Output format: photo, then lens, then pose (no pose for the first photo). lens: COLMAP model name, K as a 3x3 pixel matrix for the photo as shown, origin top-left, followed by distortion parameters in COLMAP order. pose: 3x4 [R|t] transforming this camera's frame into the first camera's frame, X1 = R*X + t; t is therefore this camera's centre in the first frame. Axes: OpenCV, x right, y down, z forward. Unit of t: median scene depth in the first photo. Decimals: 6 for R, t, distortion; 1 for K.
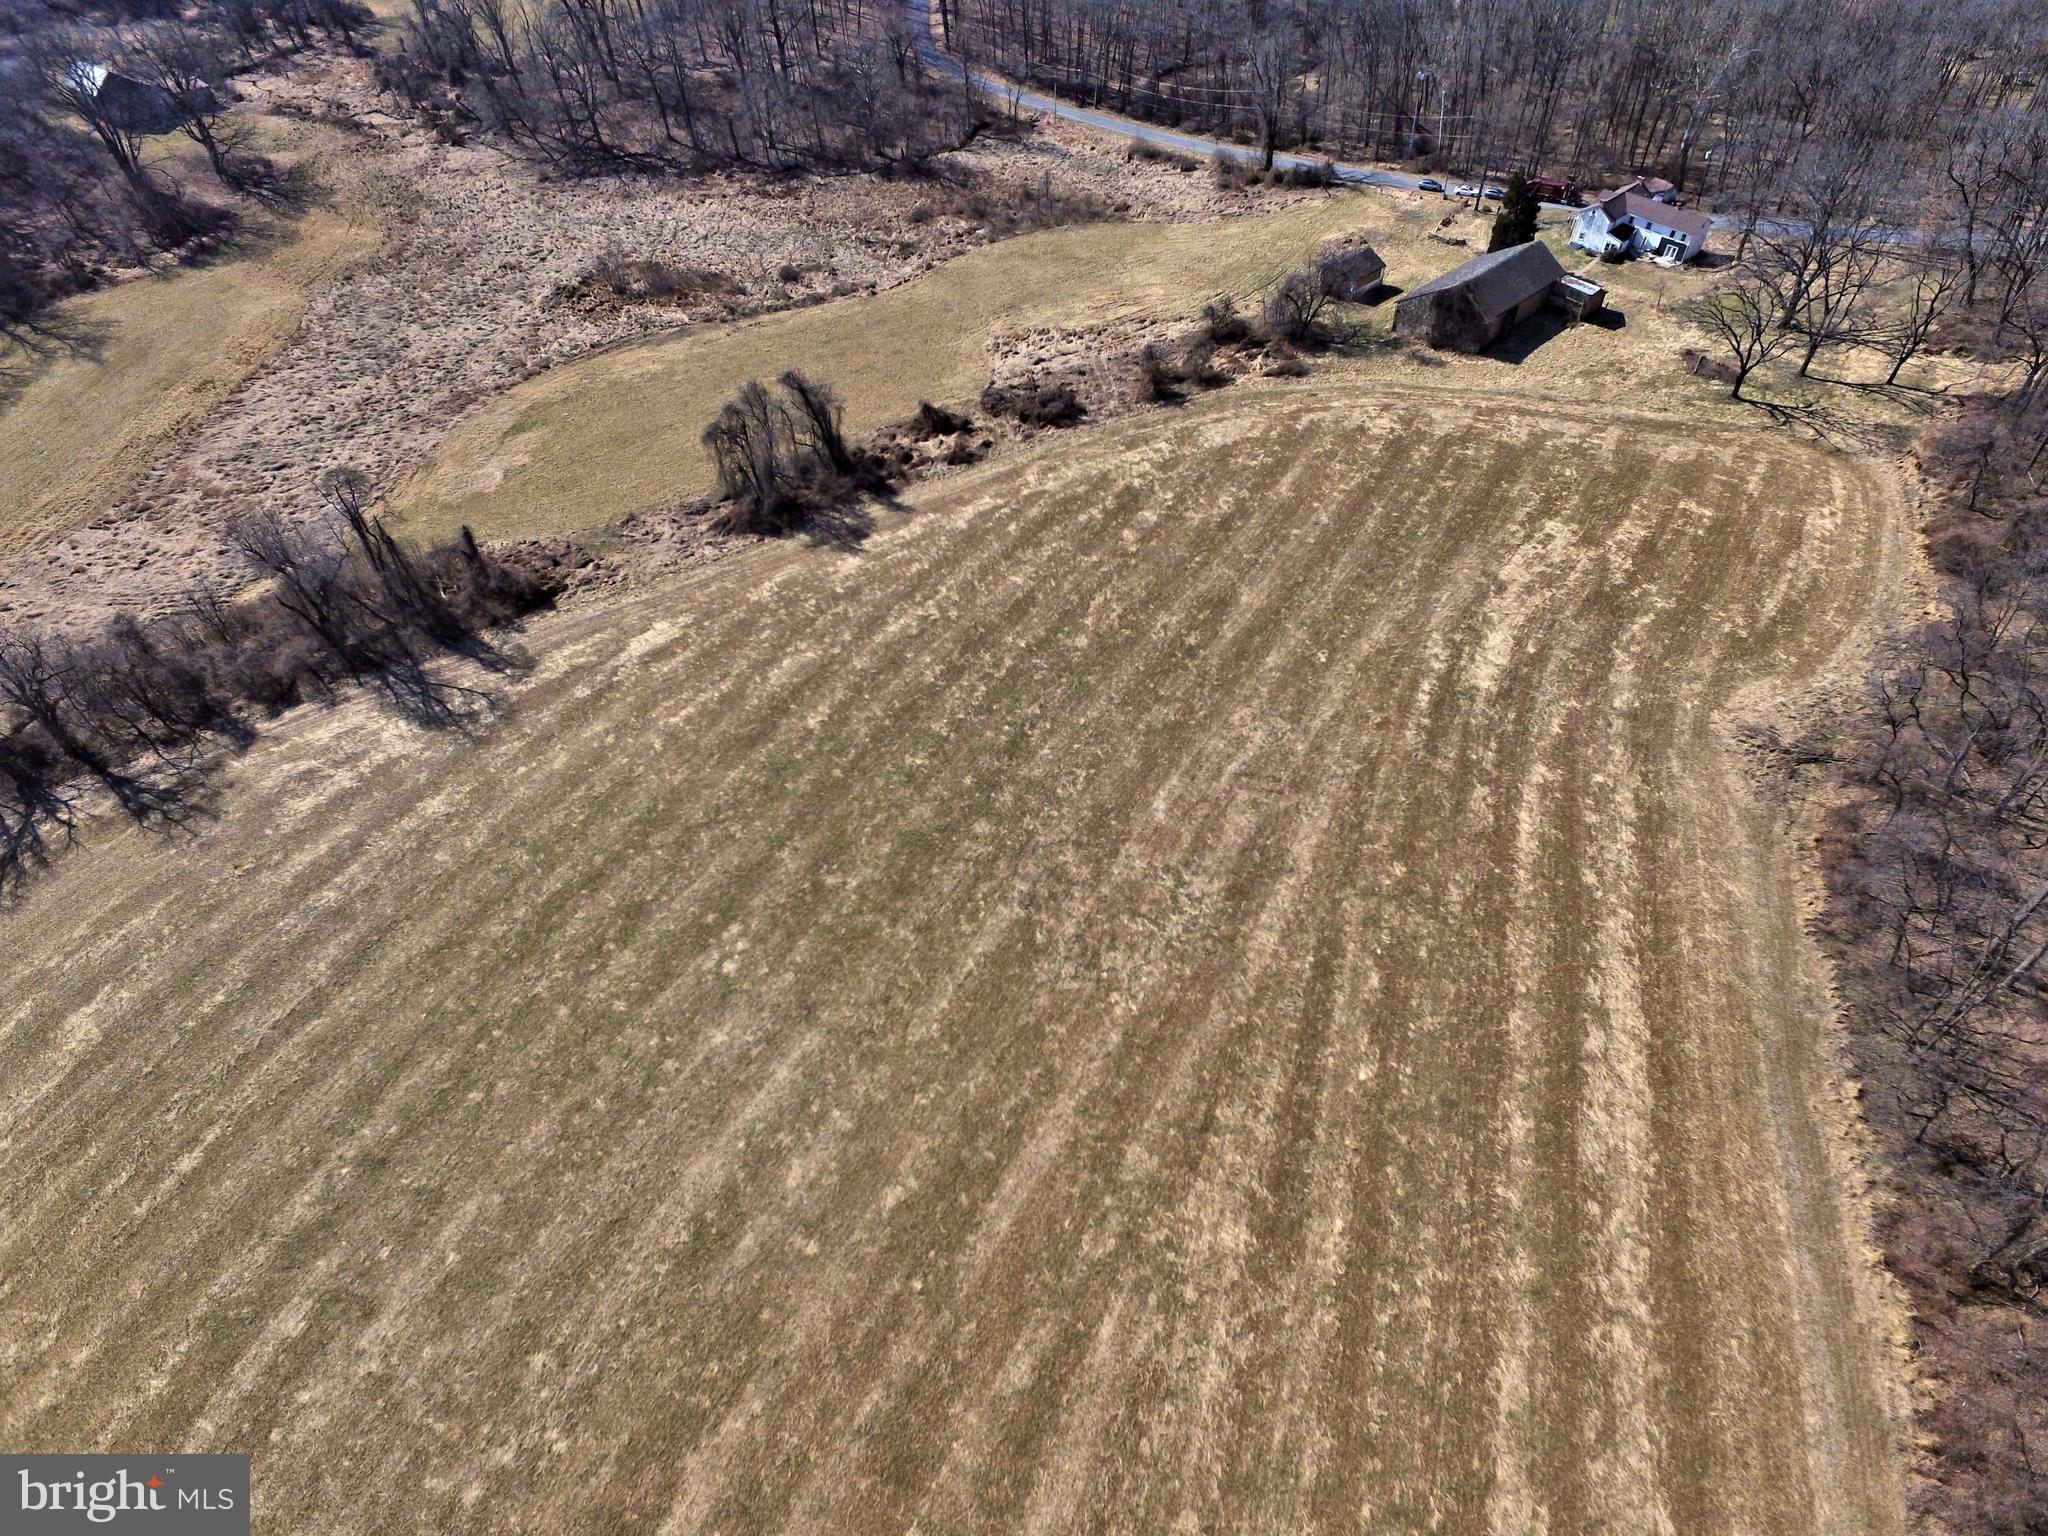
lens RADIAL K [[1199.9, 0, 1045.6], [0, 1199.9, 761.0], [0, 0, 1]] dist [0.002803, 0.000546]
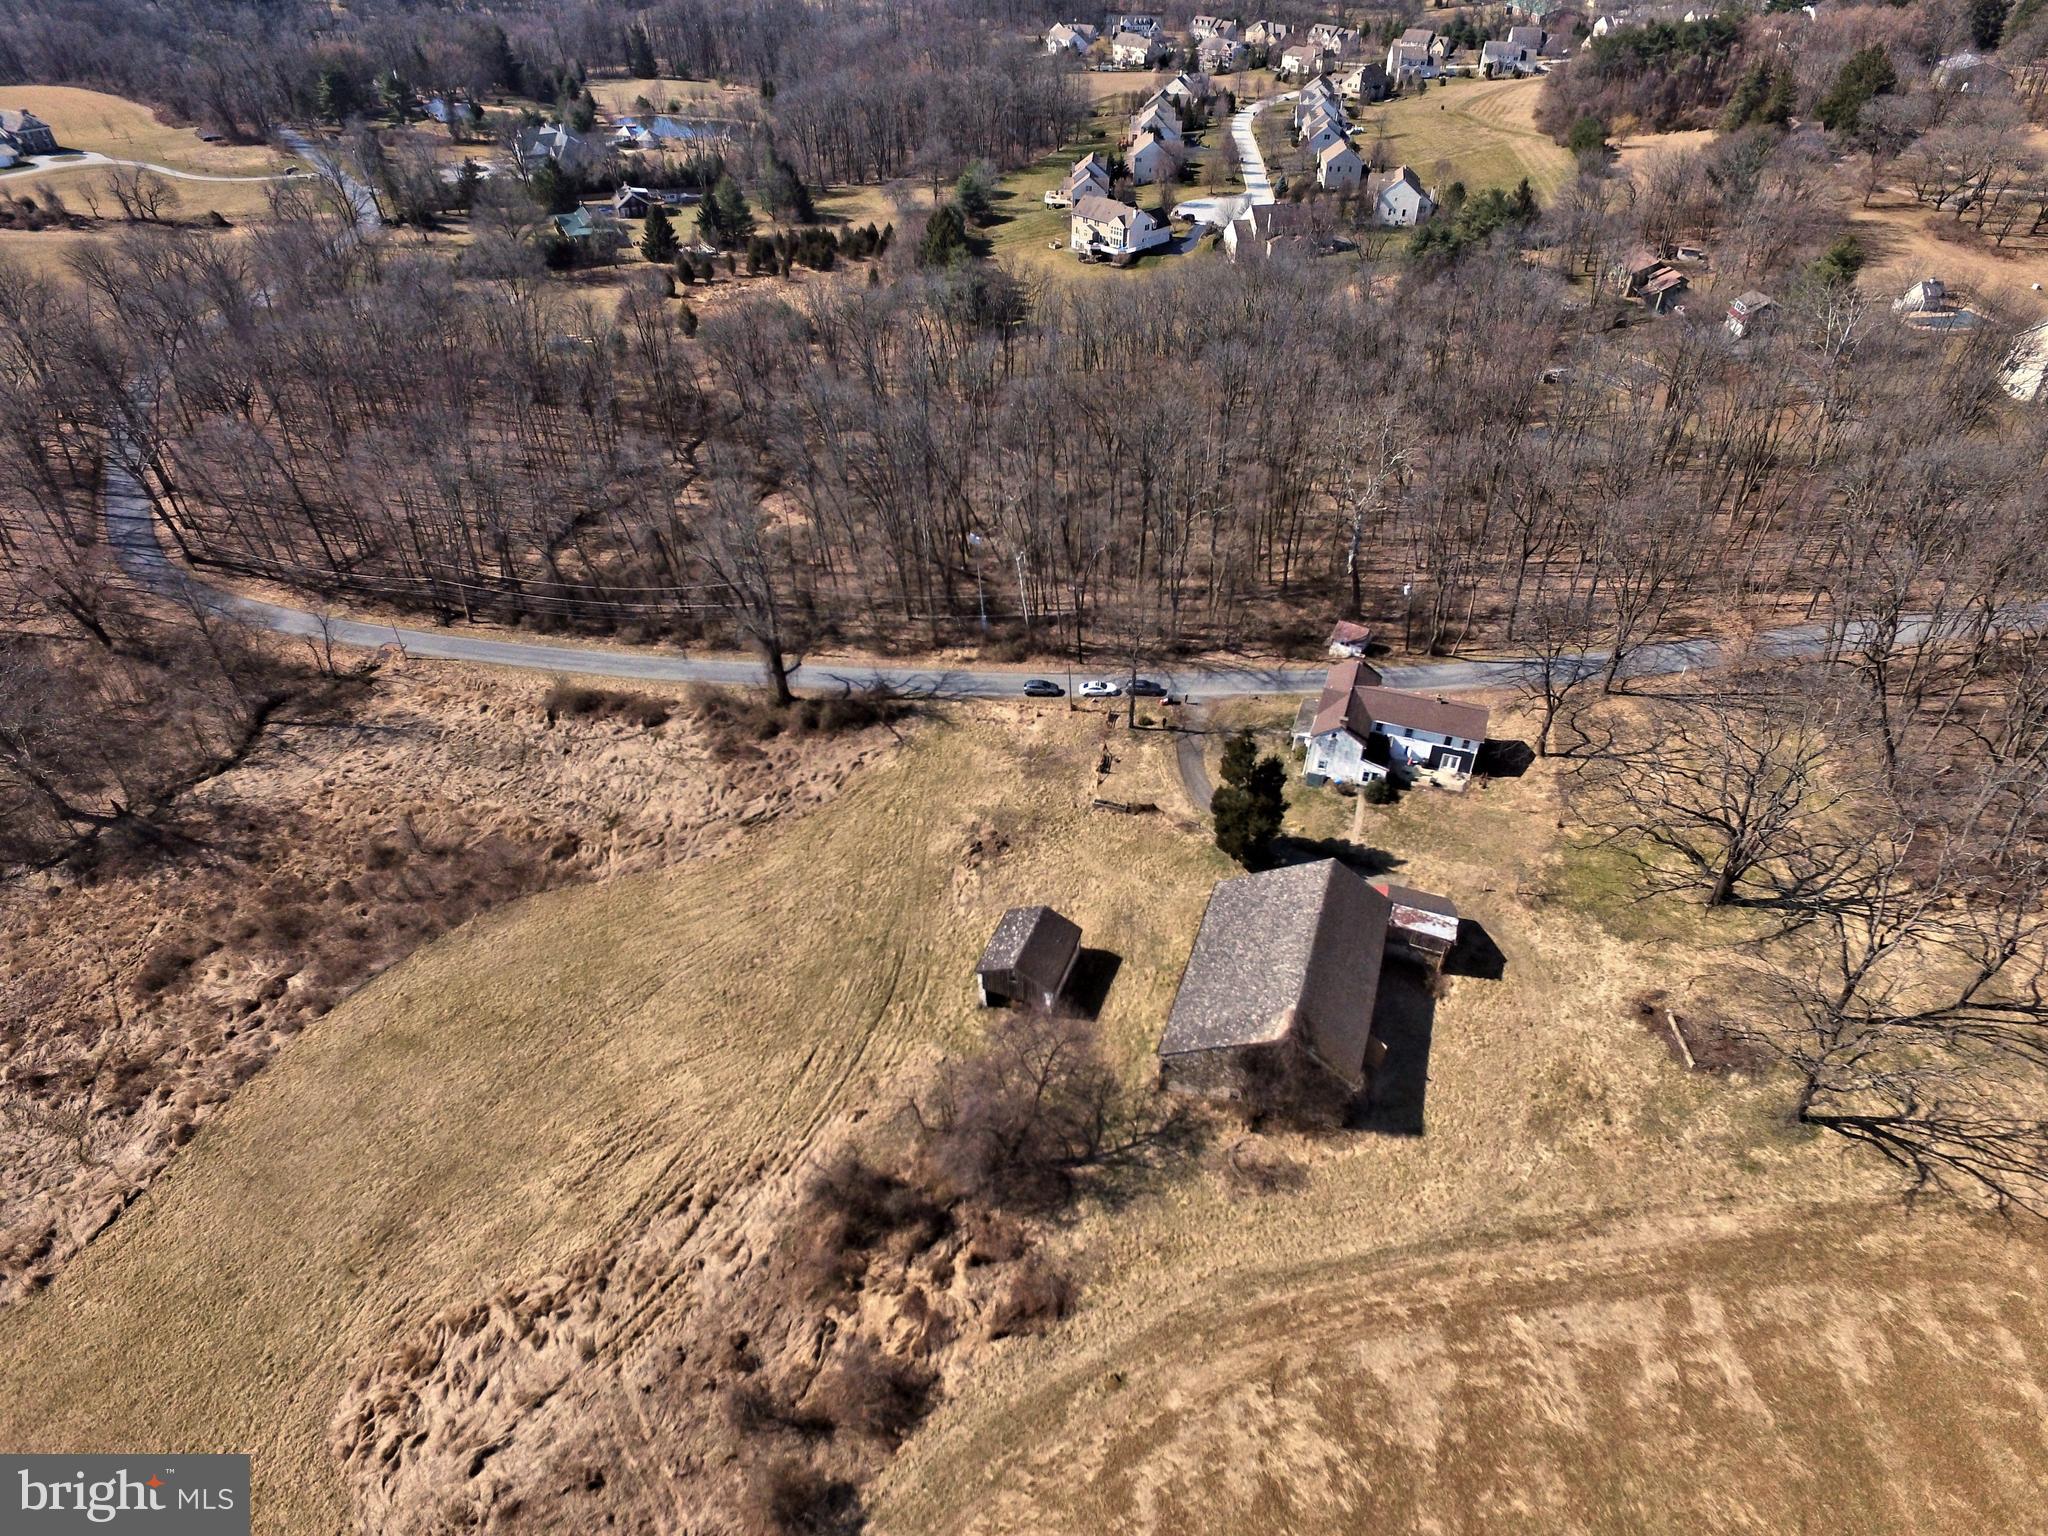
lens RADIAL K [[1200.3, 0, 1044.4], [0, 1200.3, 767.4], [0, 0, 1]] dist [0.000011, 0.020799]
pose [[0.888792, -0.279447, 0.363260, 0.070262], [0.332764, 0.938490, -0.092220, -0.372870], [-0.315146, 0.202844, 0.927112, 0.394490]]
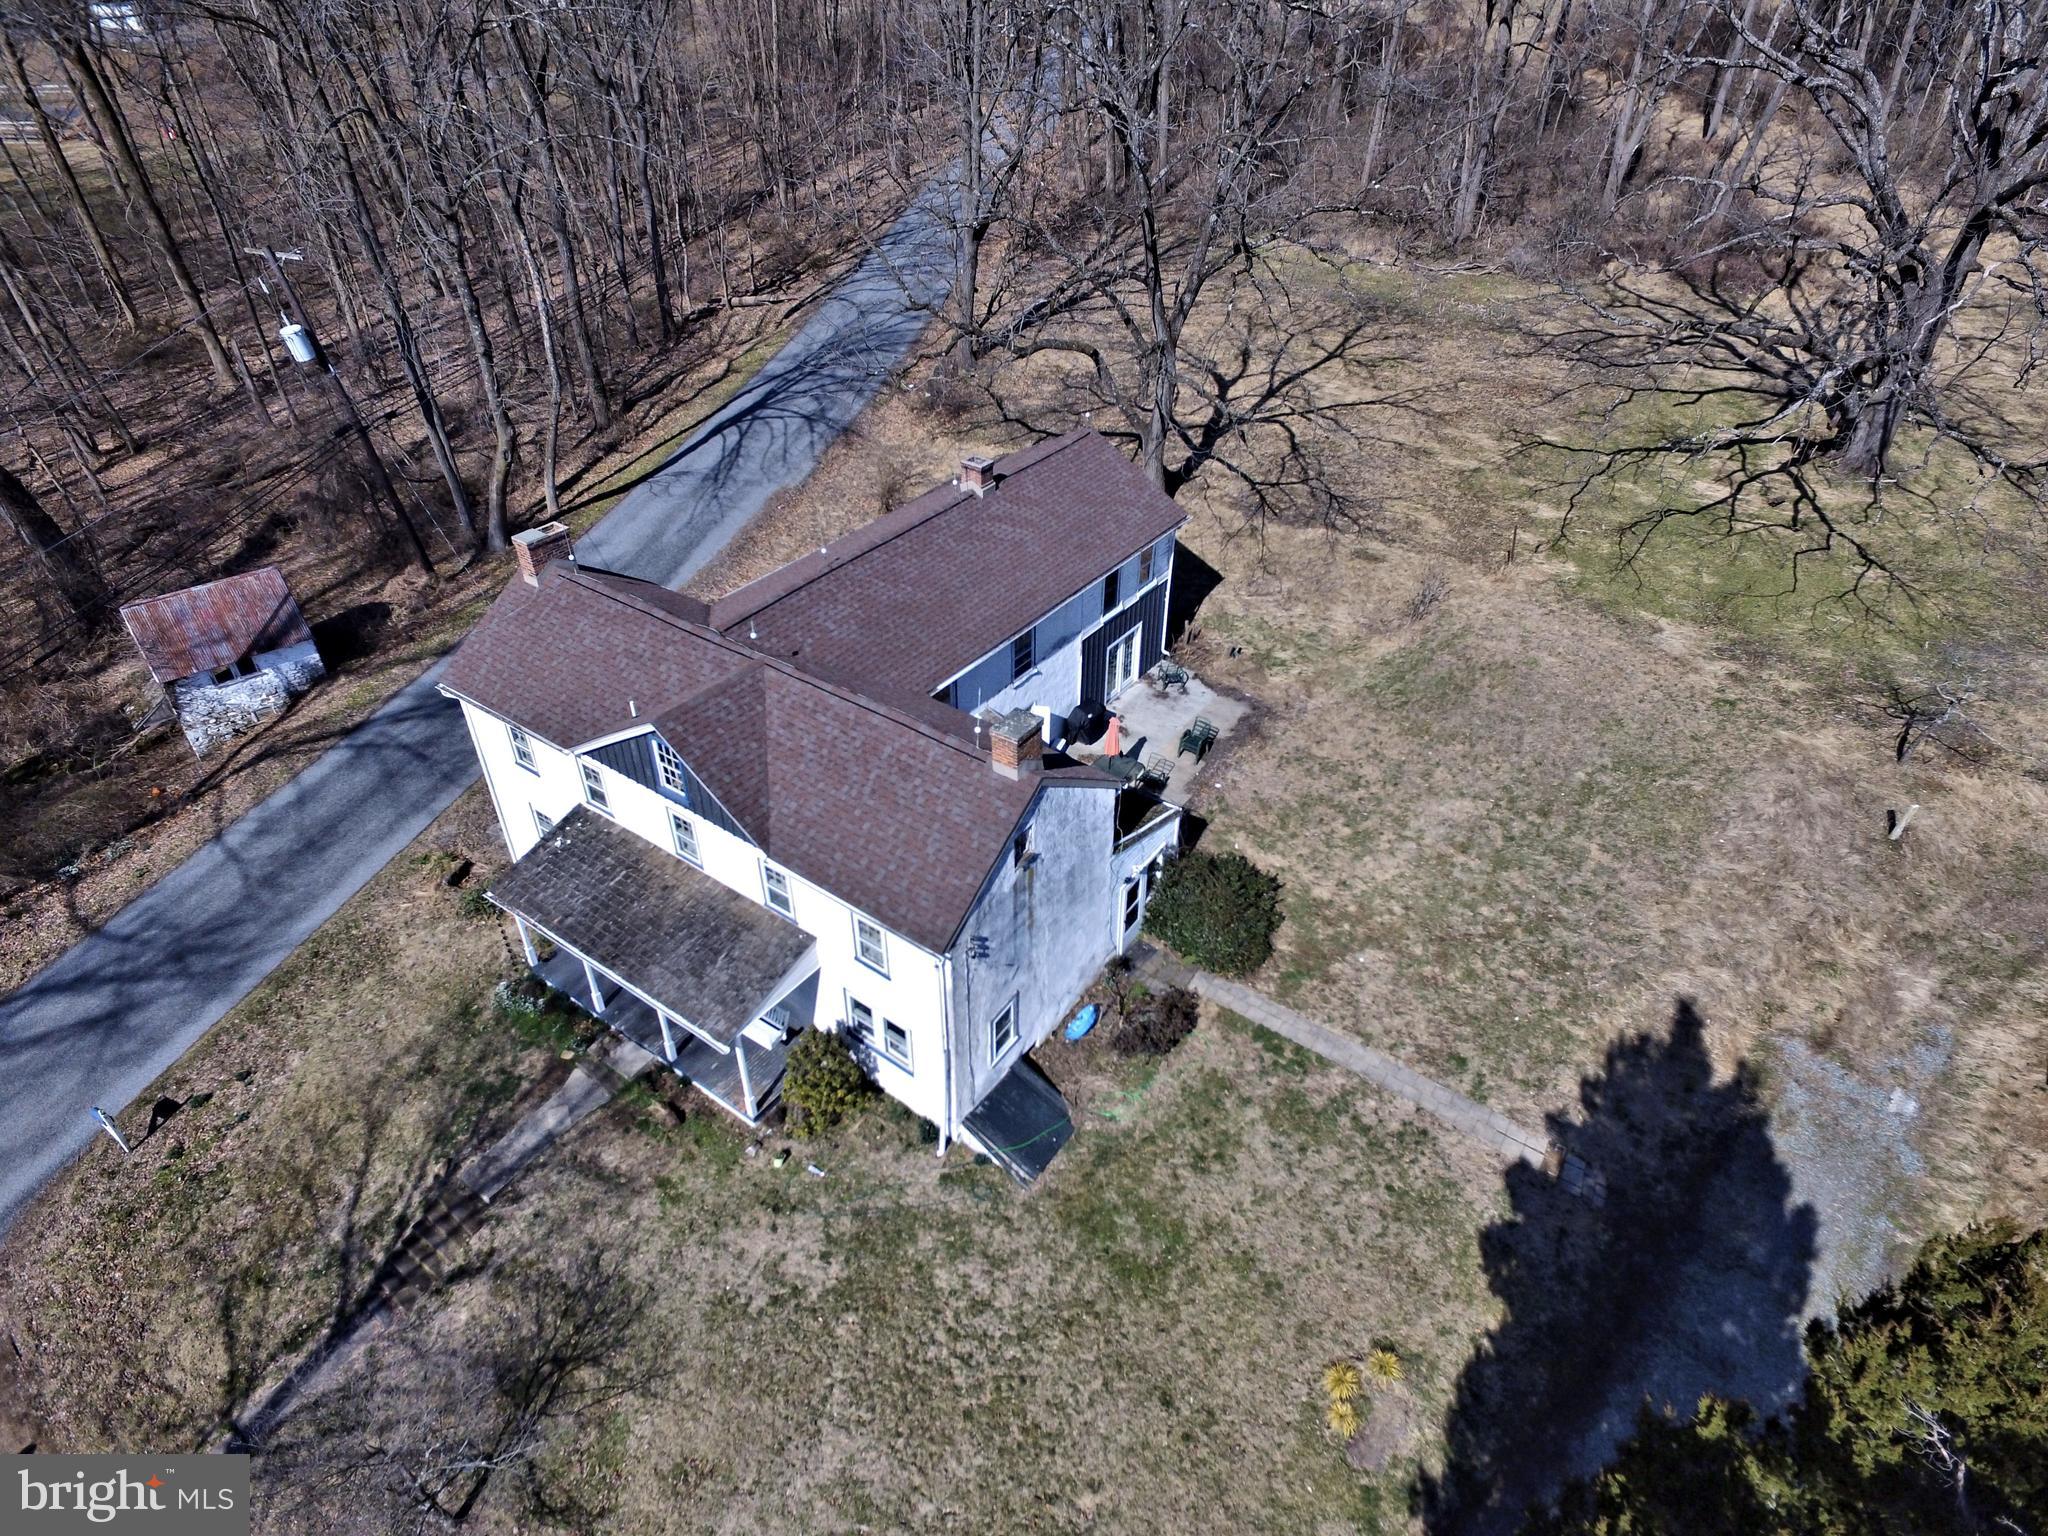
lens RADIAL K [[1187.2, 0, 1056.8], [0, 1187.2, 772.6], [0, 0, 1]] dist [0.006695, 0.000653]
pose [[-0.206287, -0.584620, 0.784643, 0.324275], [0.711284, 0.461084, 0.530544, -0.441862], [-0.671953, 0.667549, 0.320715, 0.825444]]
